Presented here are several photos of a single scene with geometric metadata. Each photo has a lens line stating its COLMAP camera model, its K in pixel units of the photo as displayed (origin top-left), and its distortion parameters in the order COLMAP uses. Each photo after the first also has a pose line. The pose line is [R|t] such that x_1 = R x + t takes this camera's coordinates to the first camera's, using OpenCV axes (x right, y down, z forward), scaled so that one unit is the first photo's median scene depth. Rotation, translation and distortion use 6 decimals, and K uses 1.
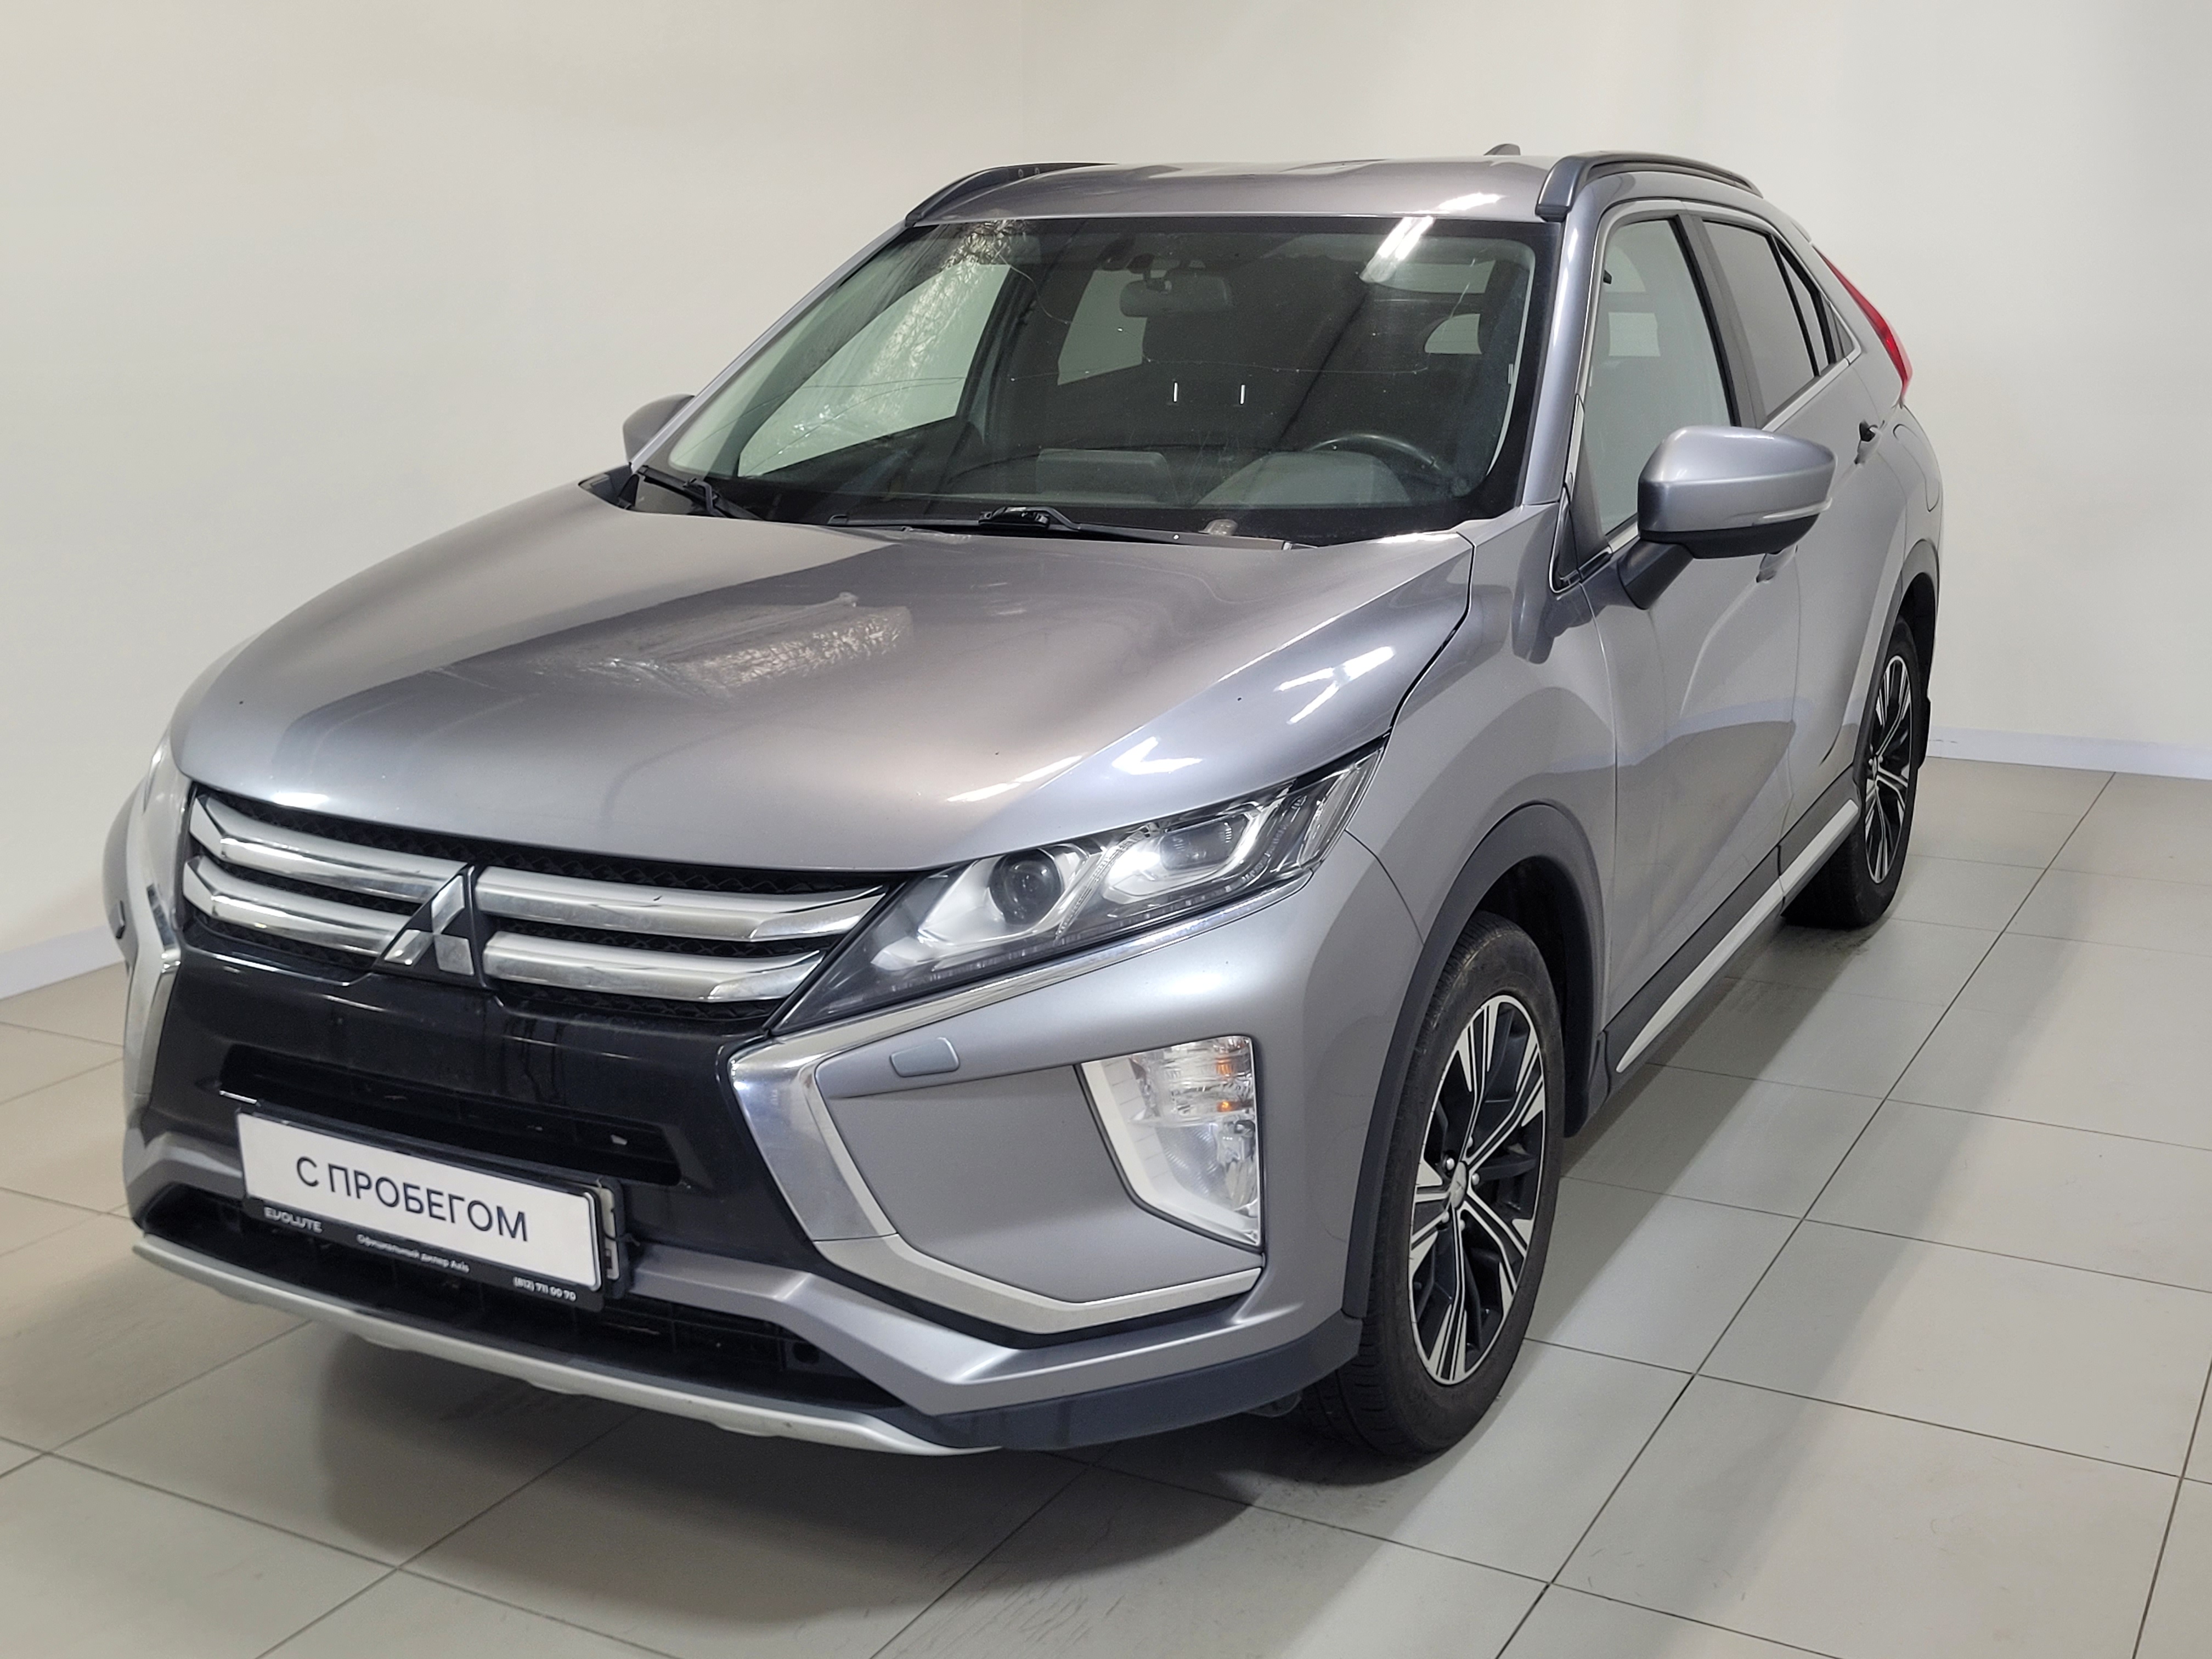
lens RADIAL K [[1668.3, 0, 1099.1], [0, 1668.3, 839.6], [0, 0, 1]] dist [-0.014463, -0.002488]
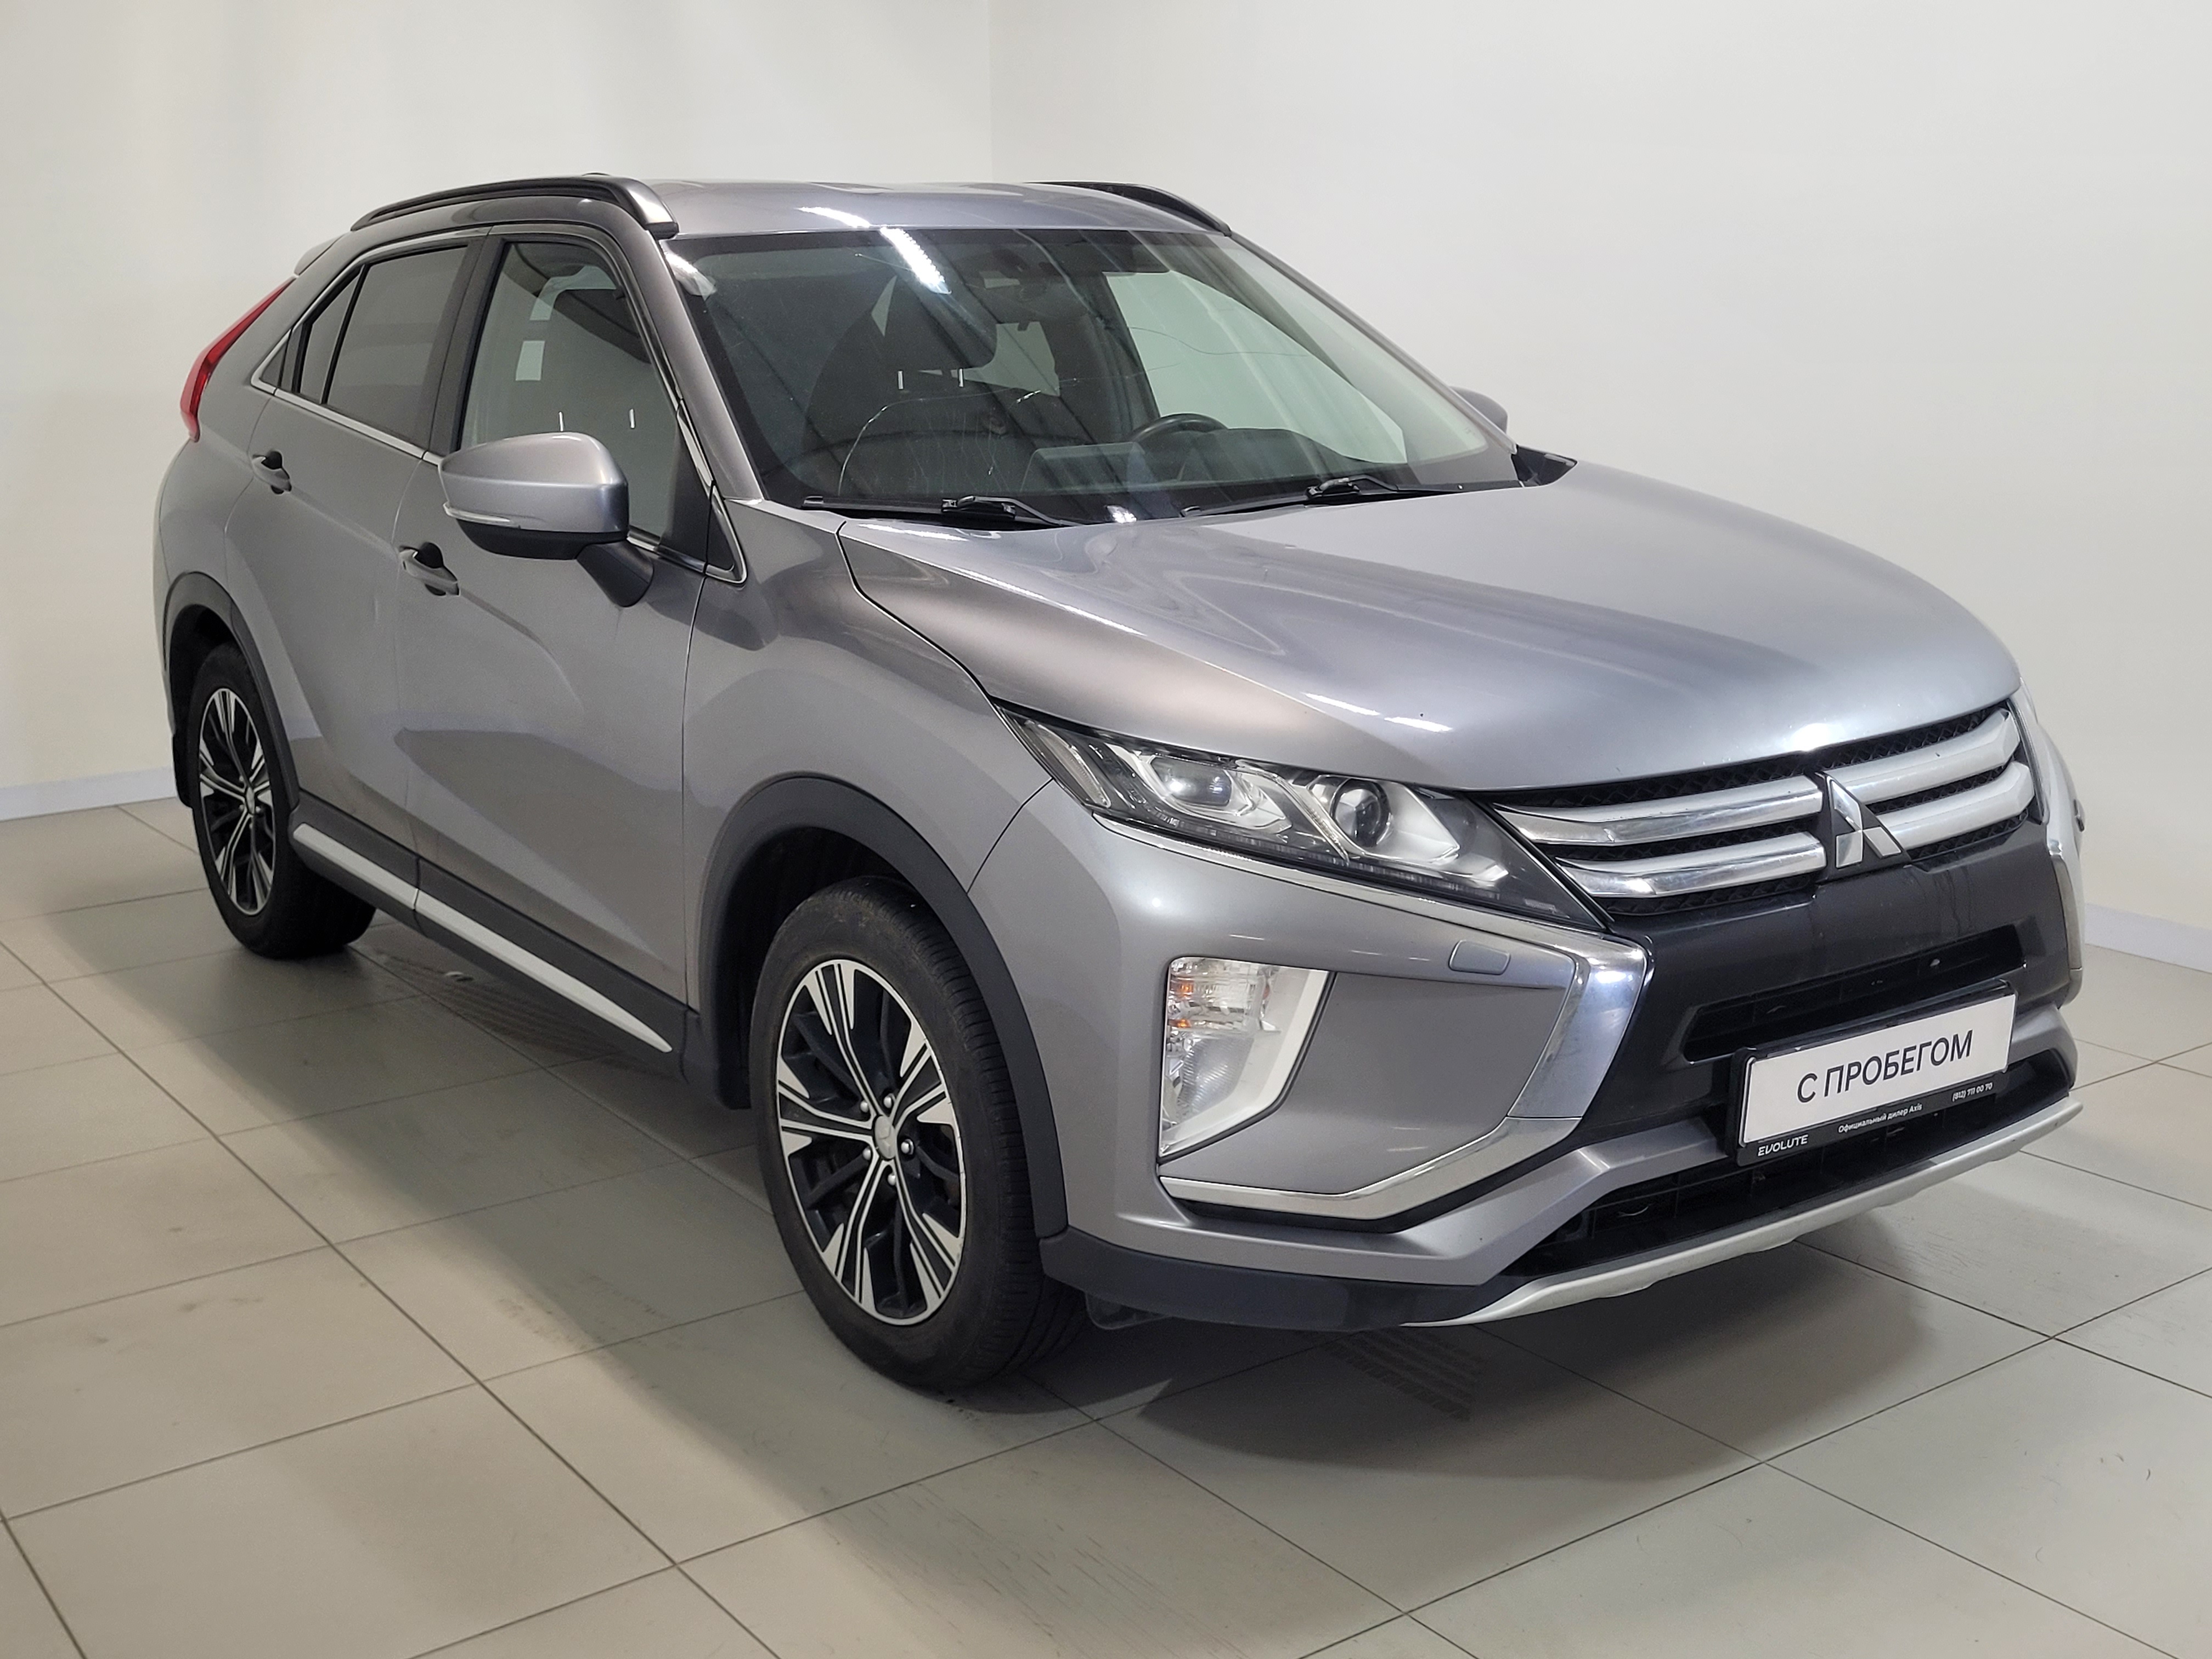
lens RADIAL K [[1668.3, 0, 1121.3], [0, 1668.3, 819.0], [0, 0, 1]] dist [-0.014463, -0.002488]
pose [[0.689986, -0.241019, 0.682516, -1.468731], [0.245027, 0.965038, 0.093079, -0.171544], [-0.681088, 0.103011, 0.724919, 0.517618]]
